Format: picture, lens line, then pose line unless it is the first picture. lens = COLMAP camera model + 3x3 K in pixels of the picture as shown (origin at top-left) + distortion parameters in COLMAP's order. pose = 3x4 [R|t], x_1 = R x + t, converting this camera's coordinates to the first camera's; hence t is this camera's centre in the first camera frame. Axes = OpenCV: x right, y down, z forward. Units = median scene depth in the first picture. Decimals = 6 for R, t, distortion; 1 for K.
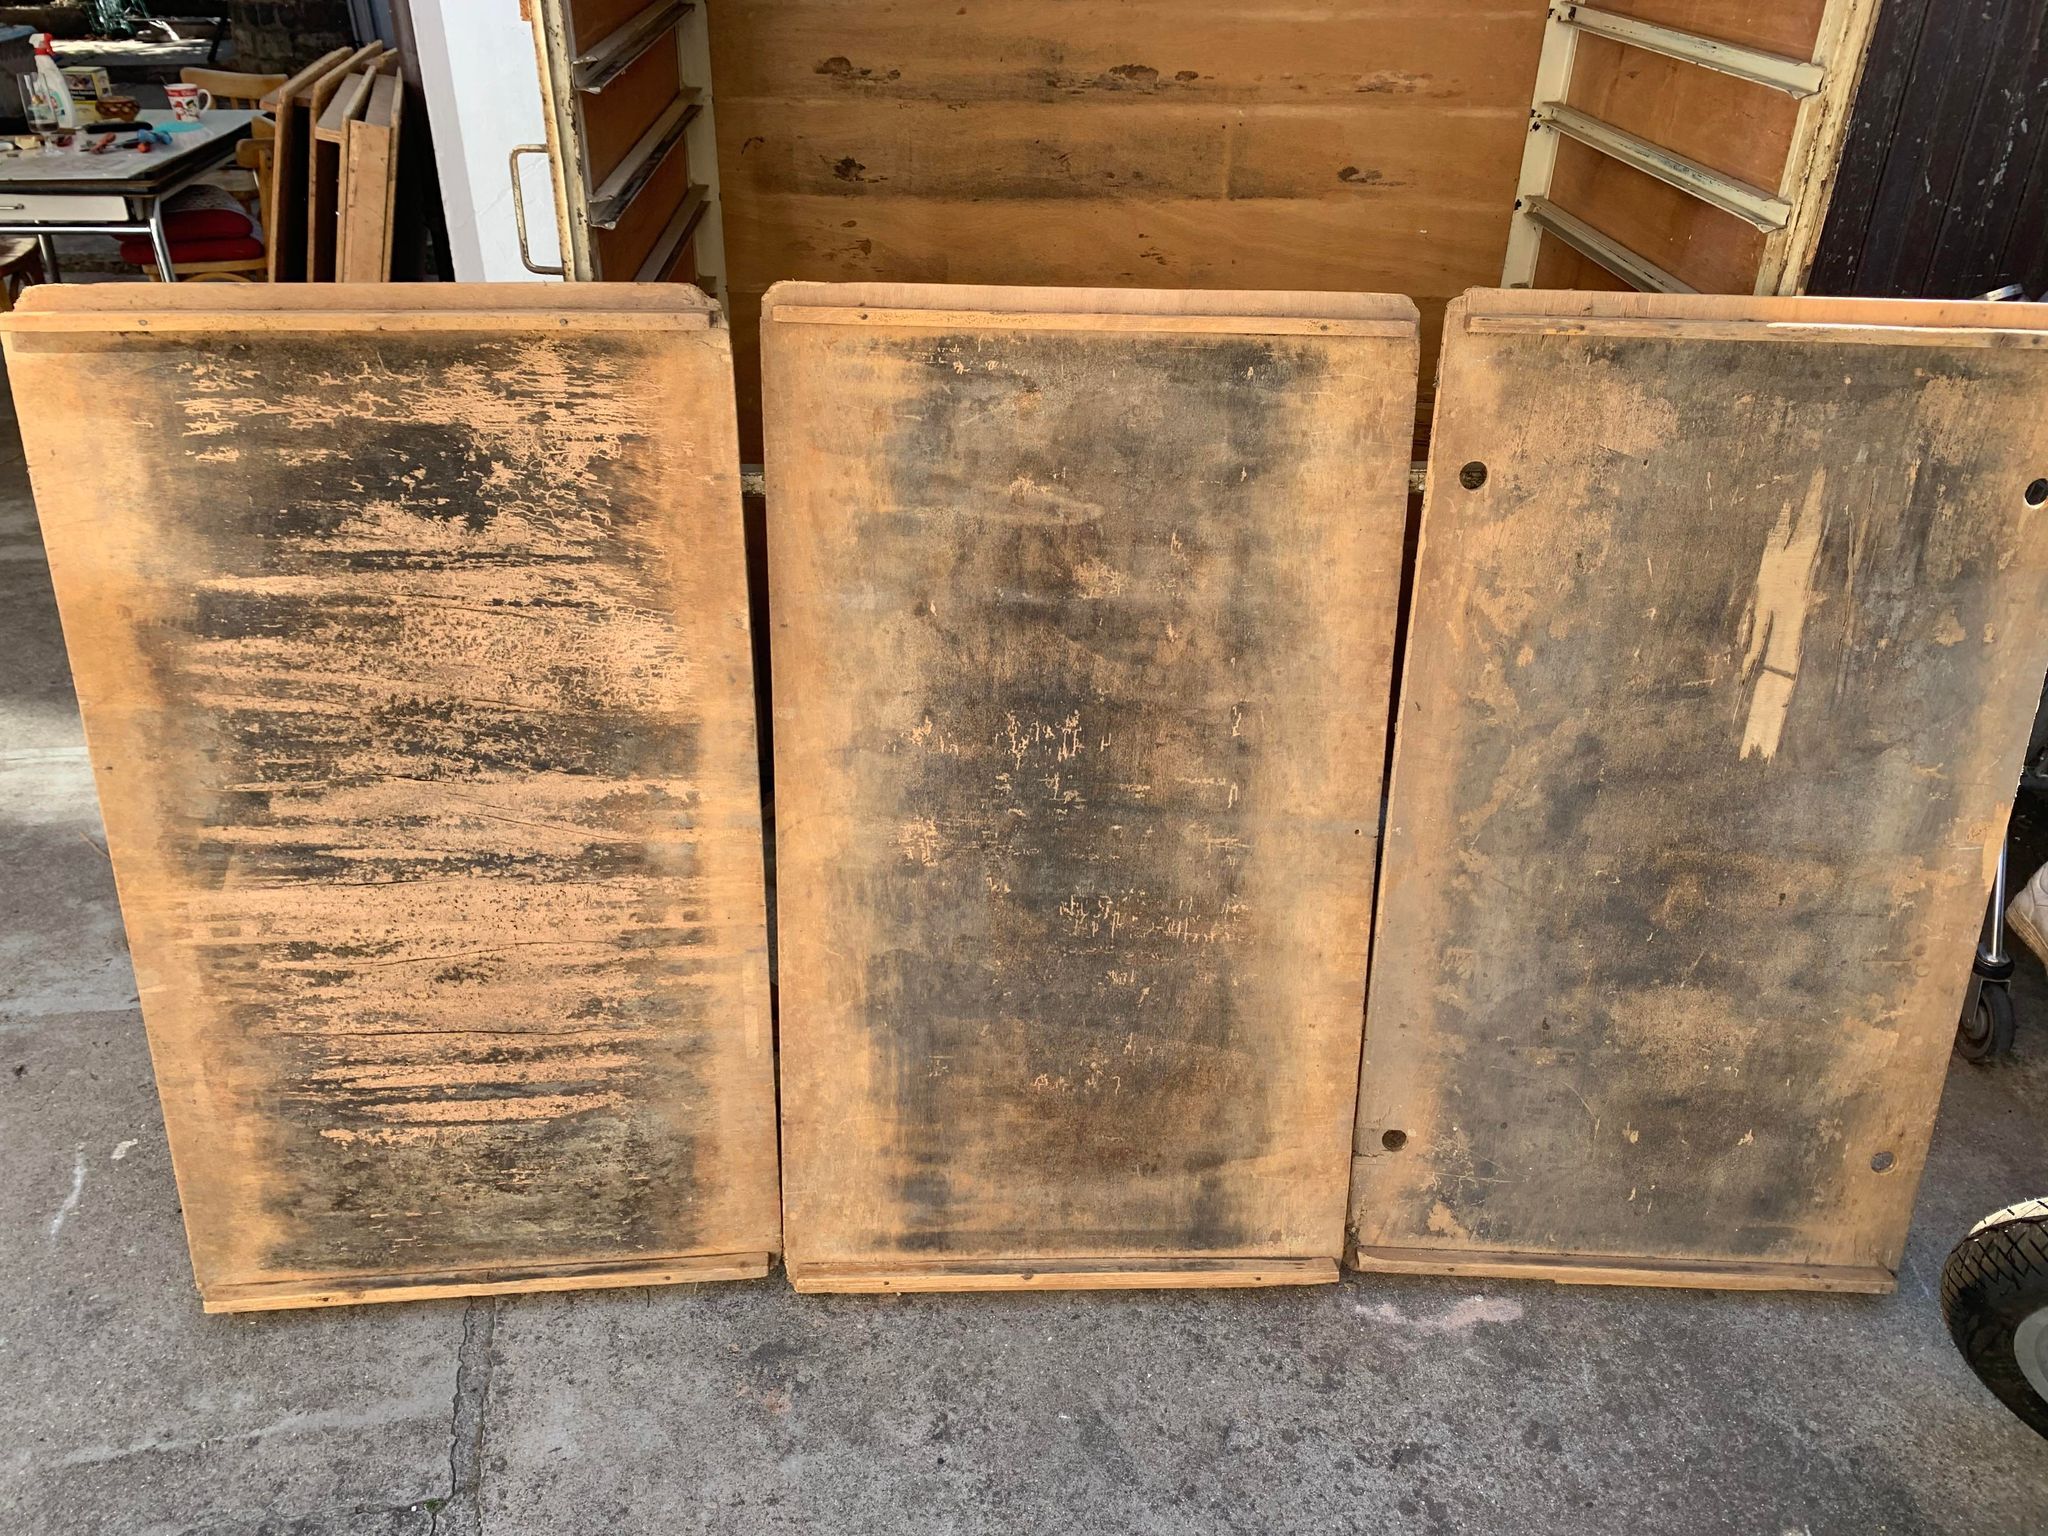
lens RADIAL K [[1556.6, 0, 1021.9], [0, 1556.6, 753.6], [0, 0, 1]] dist [0.007204, -0.007342]
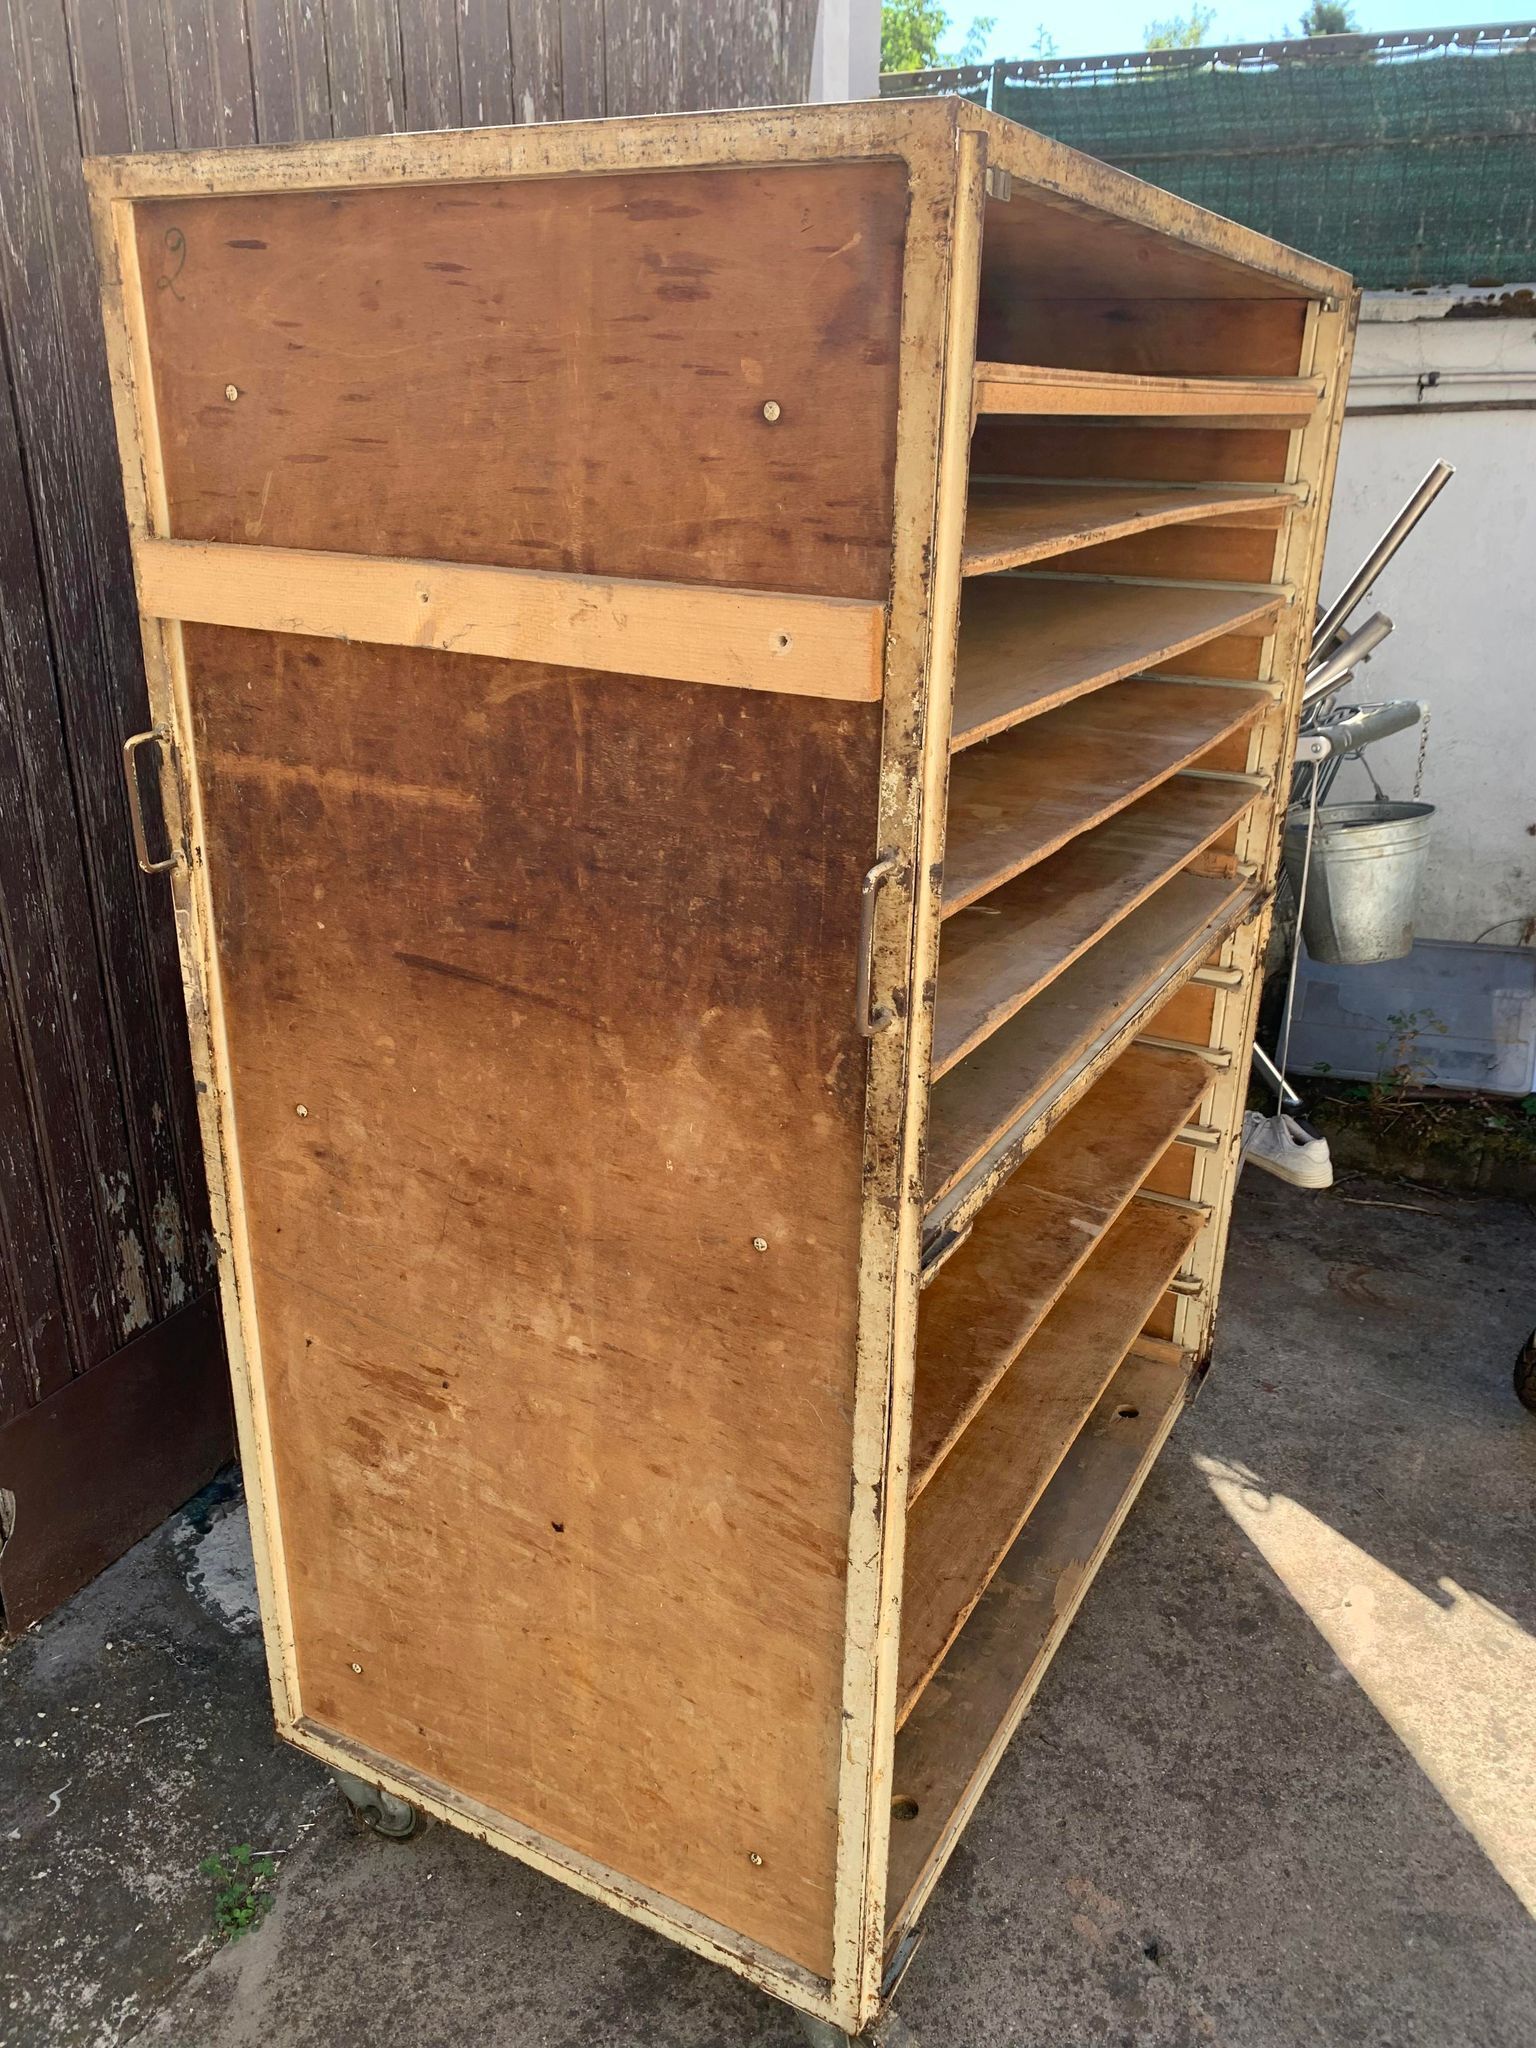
lens RADIAL K [[1556.6, 0, 780.8], [0, 1556.6, 1012.8], [0, 0, 1]] dist [0.007204, -0.007342]
pose [[0.516133, -0.312460, 0.797481, -0.736595], [0.427437, 0.900819, 0.076310, -0.323726], [-0.742229, 0.301486, 0.598499, 0.512480]]
